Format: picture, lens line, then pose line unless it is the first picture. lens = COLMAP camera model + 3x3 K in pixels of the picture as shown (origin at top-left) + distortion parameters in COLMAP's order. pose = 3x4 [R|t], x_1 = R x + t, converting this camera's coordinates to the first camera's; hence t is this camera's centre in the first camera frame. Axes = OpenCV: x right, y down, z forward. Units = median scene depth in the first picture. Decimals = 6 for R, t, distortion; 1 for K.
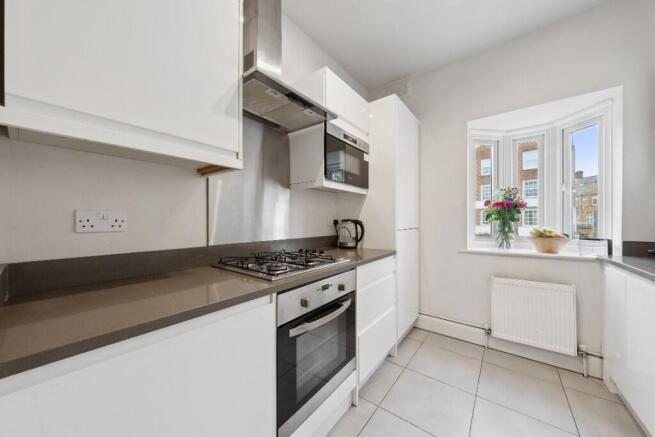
lens RADIAL K [[229.7, 0, 330.2], [0, 229.7, 221.3], [0, 0, 1]] dist [-0.001658, -0.000084]
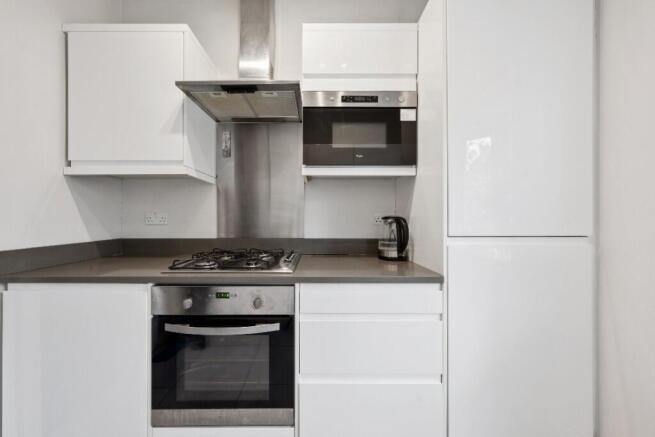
lens RADIAL K [[223.5, 0, 327.5], [0, 223.5, 218.5], [0, 0, 1]] dist [-0.001124, -0.000079]
pose [[0.600867, 0.004571, -0.799336, 0.543611], [-0.002002, 0.999989, 0.004213, -0.002806], [0.799346, -0.000931, 0.600870, 0.501089]]
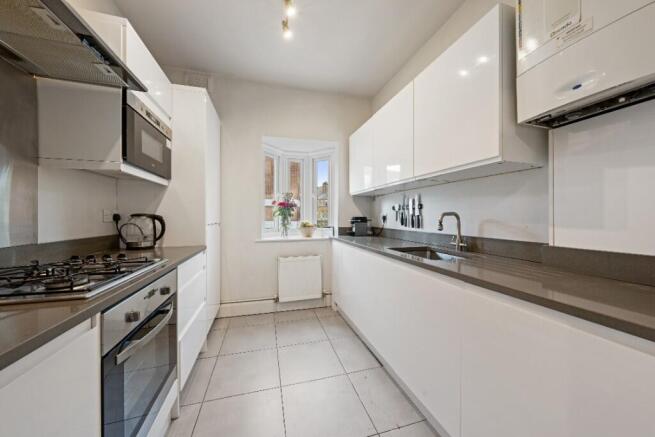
lens RADIAL K [[223.5, 0, 327.5], [0, 223.5, 218.5], [0, 0, 1]] dist [-0.001124, -0.000079]
pose [[0.600245, -0.005094, 0.799800, -0.178786], [-0.000631, 0.999976, 0.006842, 0.002664], [-0.799816, -0.004612, 0.600227, -0.007772]]
